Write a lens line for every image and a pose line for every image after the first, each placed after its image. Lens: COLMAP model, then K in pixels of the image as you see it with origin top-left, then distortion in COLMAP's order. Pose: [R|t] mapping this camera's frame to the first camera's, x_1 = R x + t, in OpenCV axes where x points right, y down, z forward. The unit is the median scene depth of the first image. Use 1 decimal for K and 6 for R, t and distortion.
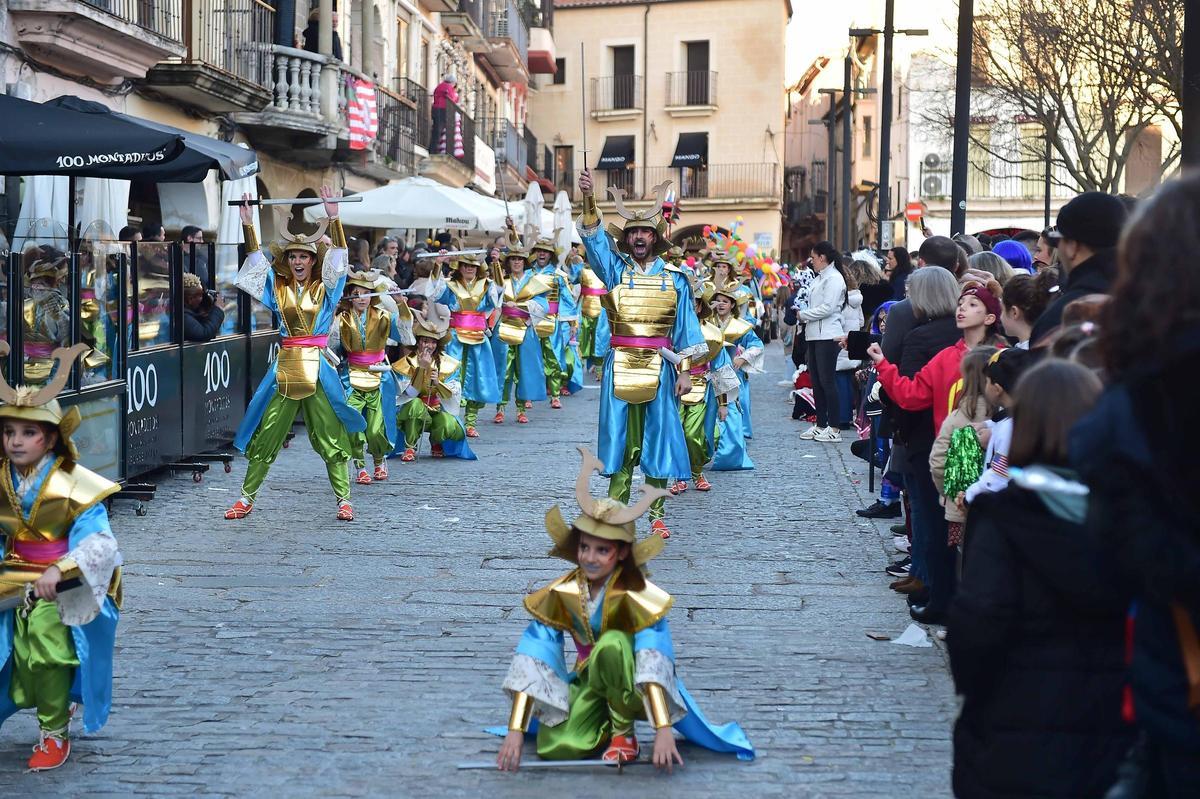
lens RADIAL K [[2518.3, 0, 600.0], [0, 2518.3, 399.5], [0, 0, 1]] dist [0.109772, 0.383742]
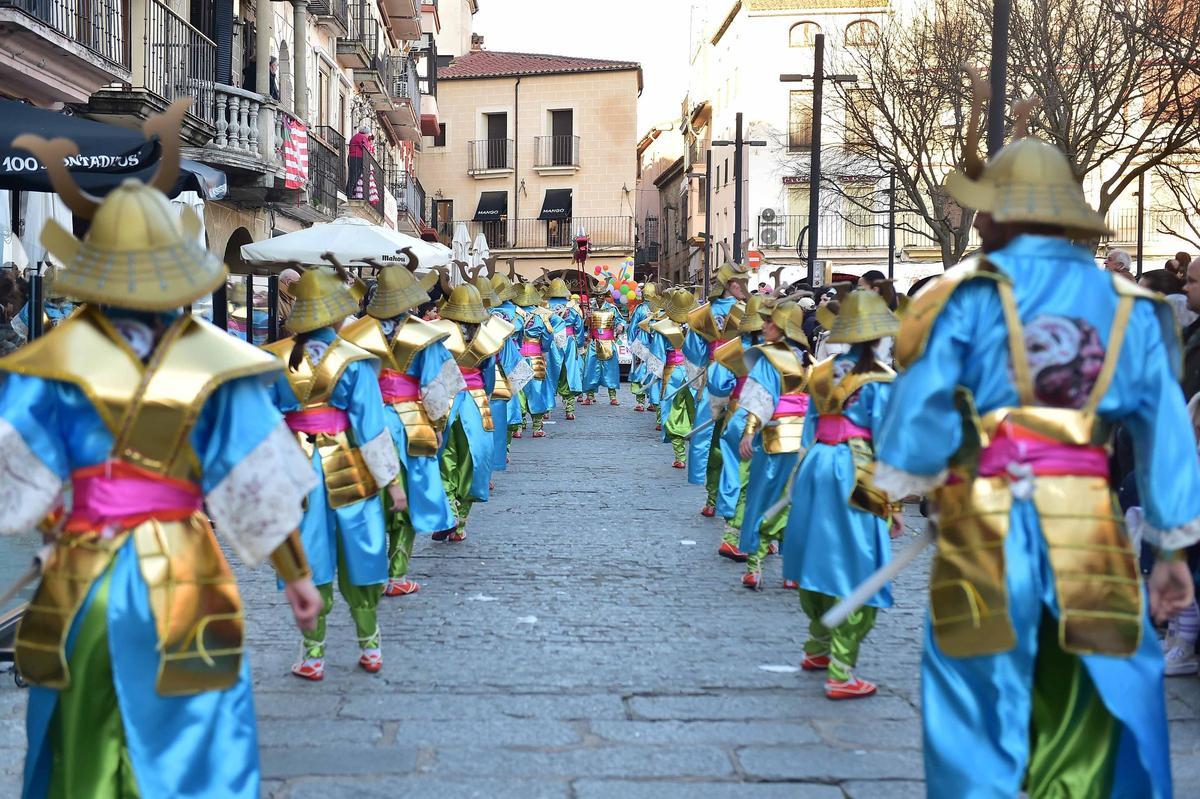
lens RADIAL K [[2005.3, 0, 600.0], [0, 2005.3, 399.5], [0, 0, 1]] dist [0.162075, 0.141735]
pose [[0.996501, -0.000959, 0.083577, -0.031383], [0.001556, 0.999974, -0.007081, -0.005728], [-0.083568, 0.007186, 0.996476, 0.134183]]
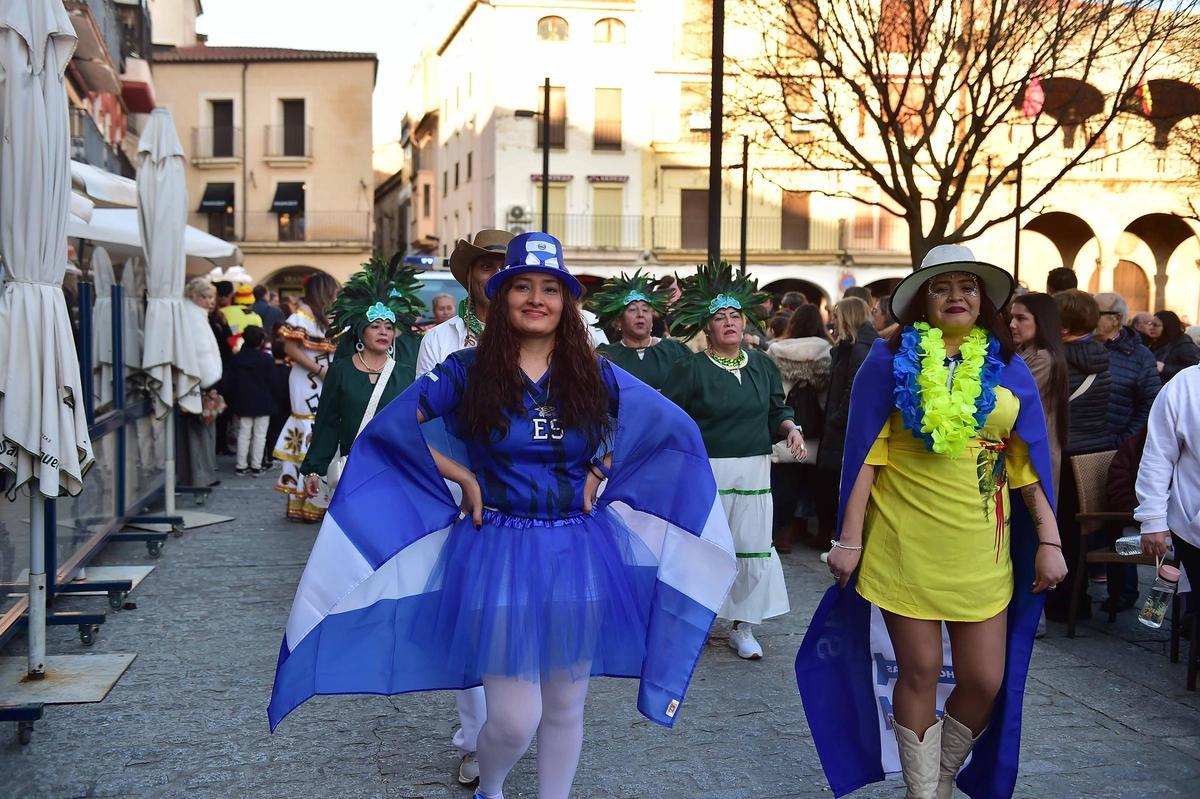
lens RADIAL K [[1183.5, 0, 600.0], [0, 1183.5, 399.5], [0, 0, 1]] dist [0.008861, 0.010845]
pose [[0.944246, -0.010259, 0.329082, -0.010032], [0.001555, 0.999642, 0.026702, -0.037096], [-0.329238, -0.024702, 0.943924, 0.706494]]
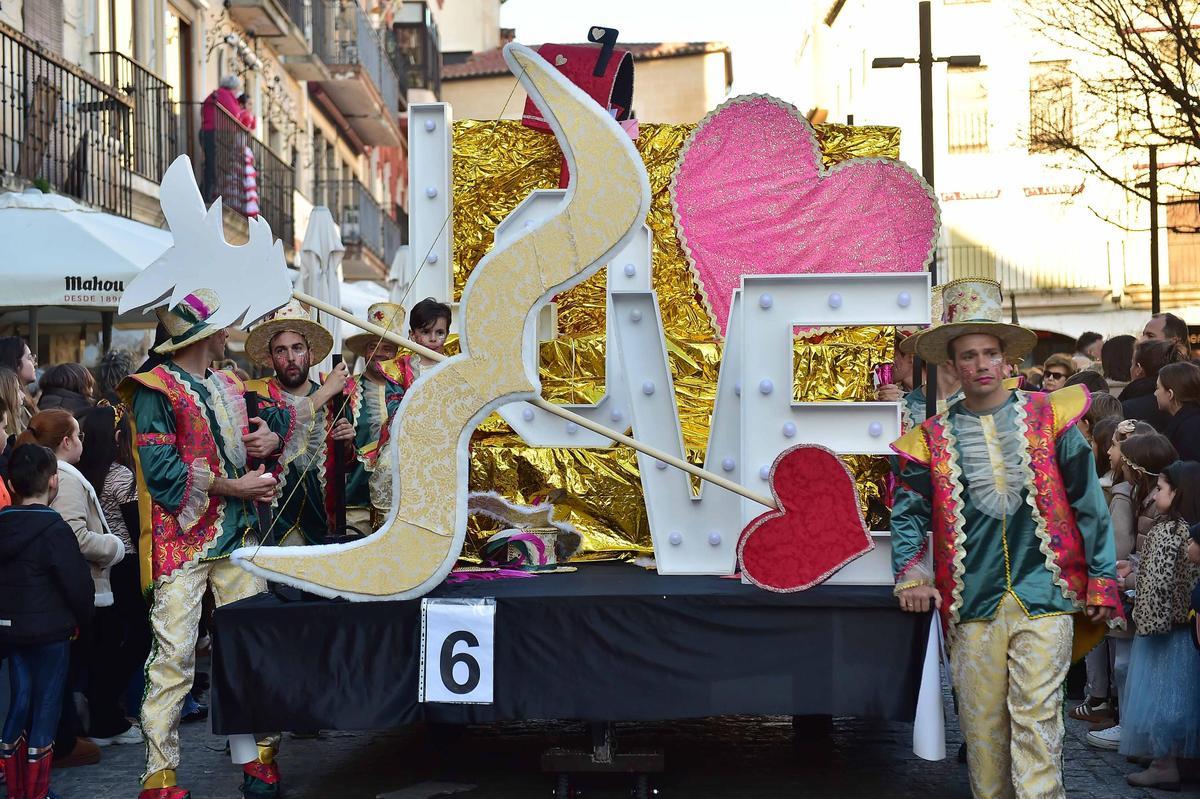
lens RADIAL K [[2067.0, 0, 600.0], [0, 2067.0, 399.5], [0, 0, 1]] dist [0.065584, 0.006160]
pose [[0.998956, -0.026959, 0.036893, 0.007506], [0.028712, 0.998442, -0.047845, -0.026592], [-0.035545, 0.048854, 0.998173, 0.511380]]
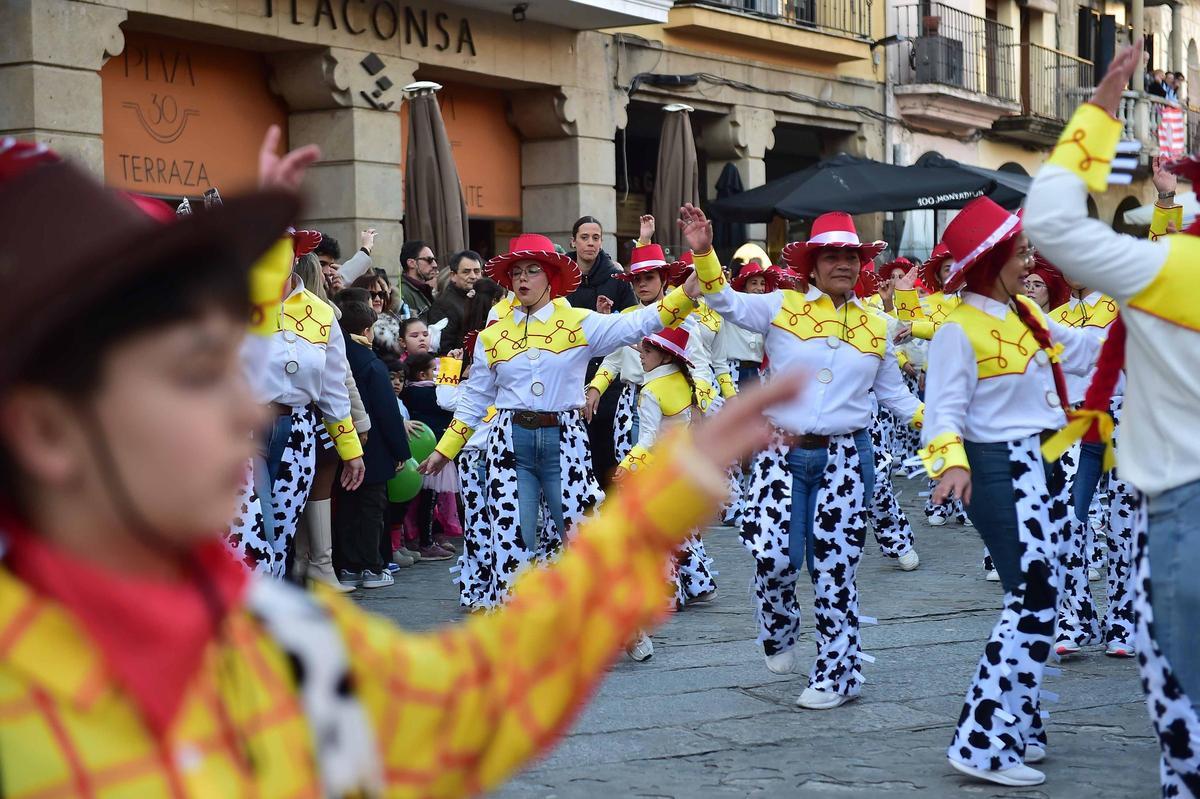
lens RADIAL K [[2446.2, 0, 600.0], [0, 2446.2, 399.5], [0, 0, 1]] dist [0.098119, 0.026360]
pose [[0.937537, -0.020429, -0.347284, 0.049281], [0.021870, 0.999761, 0.000231, 0.009883], [0.347196, -0.007811, 0.937760, -0.198263]]
